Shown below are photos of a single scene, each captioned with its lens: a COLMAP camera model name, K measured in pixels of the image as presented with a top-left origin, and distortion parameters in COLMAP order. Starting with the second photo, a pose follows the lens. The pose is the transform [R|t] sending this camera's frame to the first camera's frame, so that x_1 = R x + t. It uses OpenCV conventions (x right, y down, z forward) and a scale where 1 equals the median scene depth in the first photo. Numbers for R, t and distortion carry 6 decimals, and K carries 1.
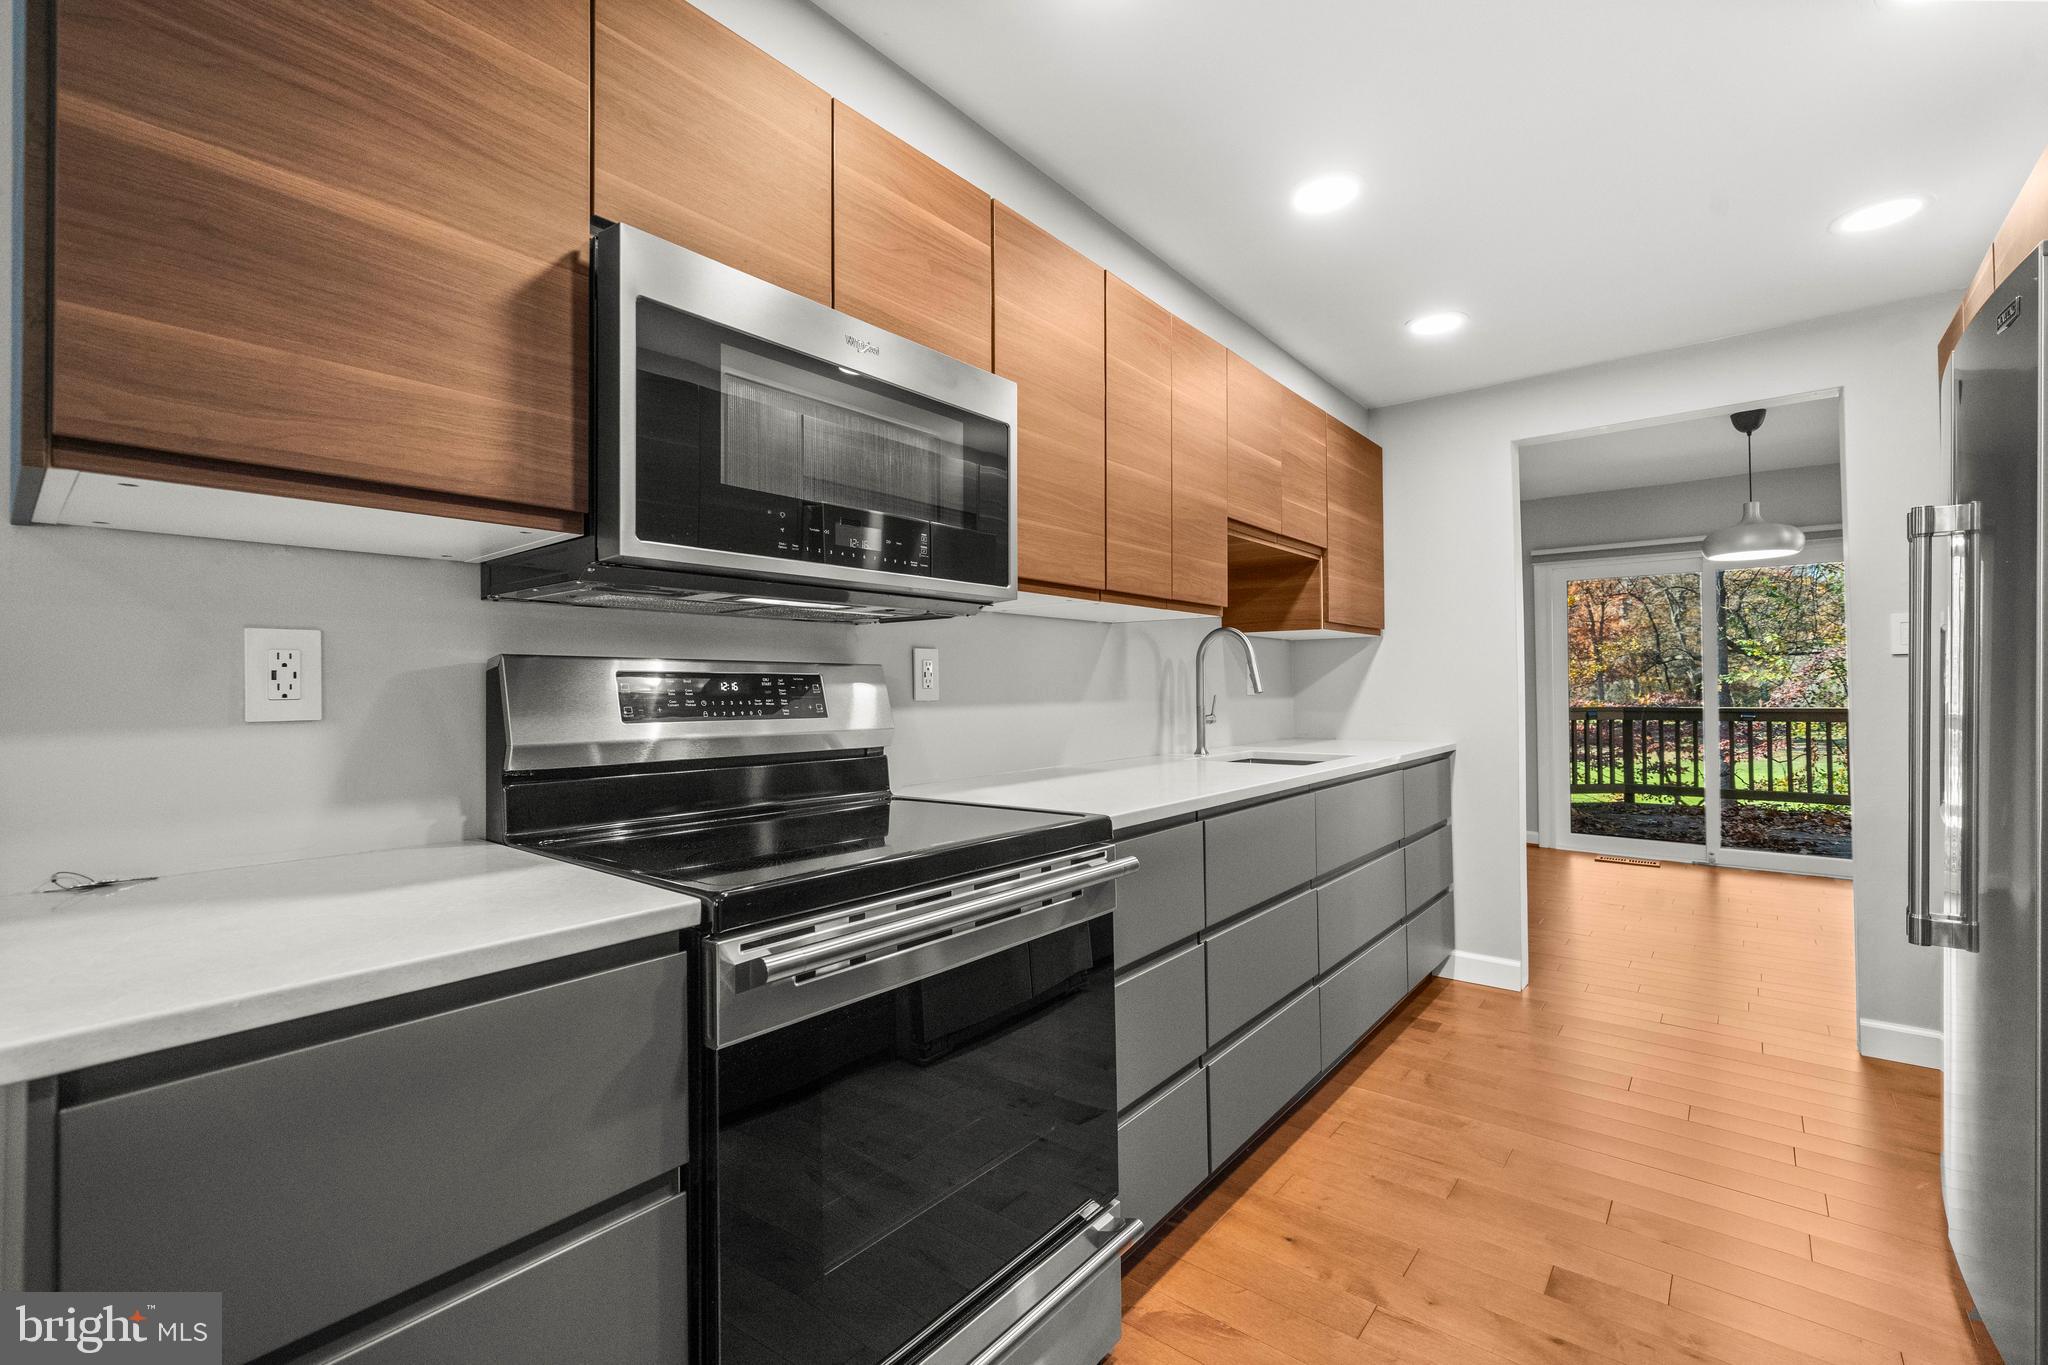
lens RADIAL K [[875.0, 0, 1019.3], [0, 875.0, 675.9], [0, 0, 1]] dist [-0.000080, -0.000073]
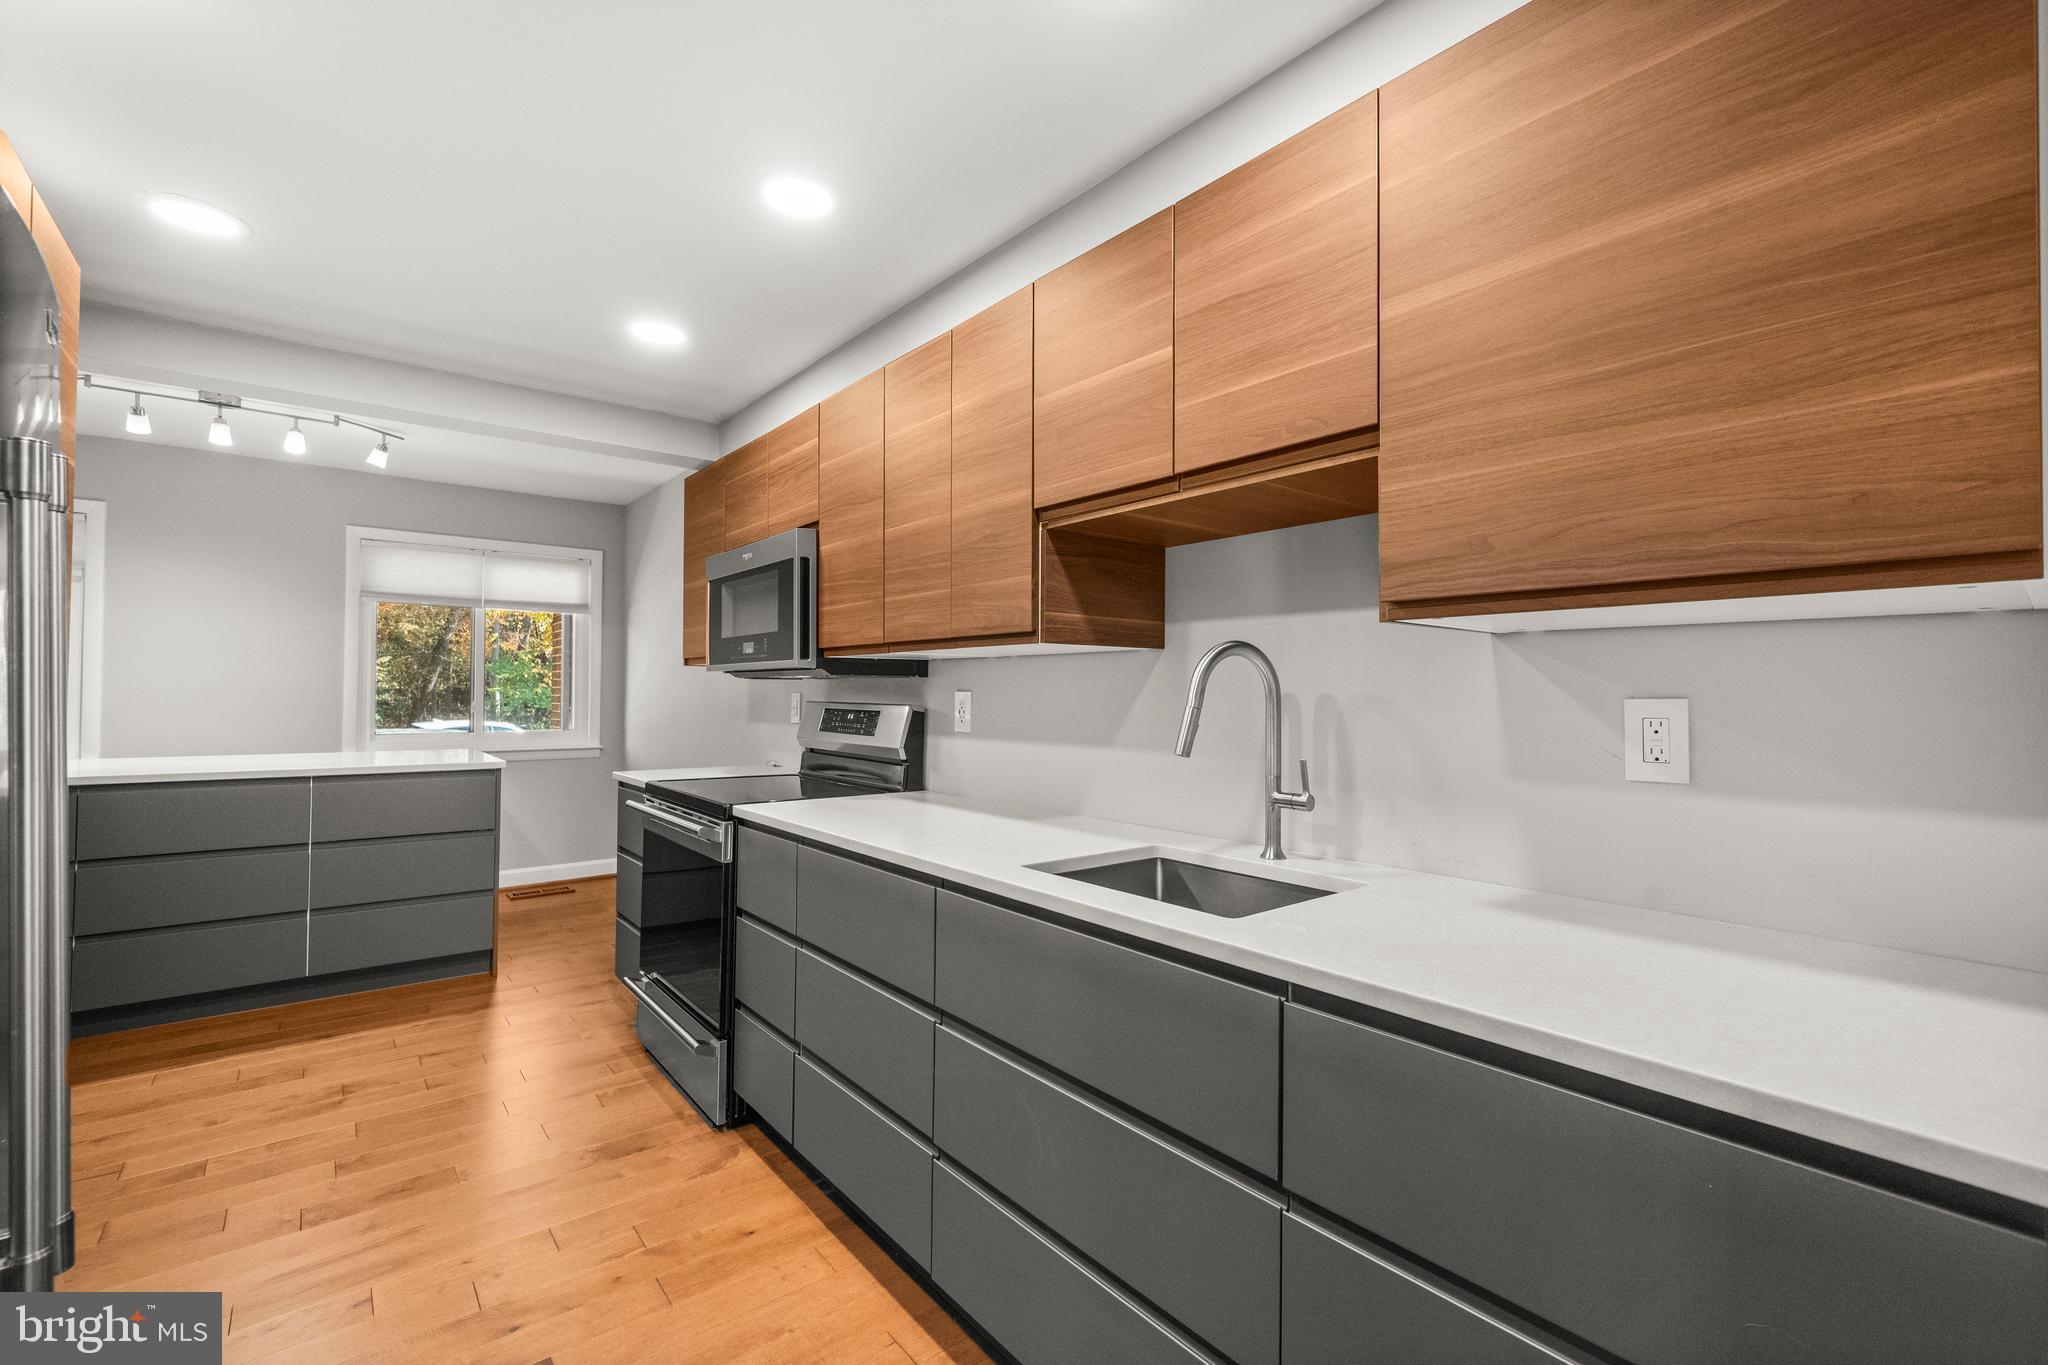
lens RADIAL K [[868.5, 0, 1018.3], [0, 868.5, 684.7], [0, 0, 1]] dist [0.001455, 0.000014]
pose [[-0.194090, -0.002963, -0.980979, 1.222519], [0.008830, 0.999950, -0.004768, -0.037418], [0.980944, -0.009588, -0.194054, 1.433721]]
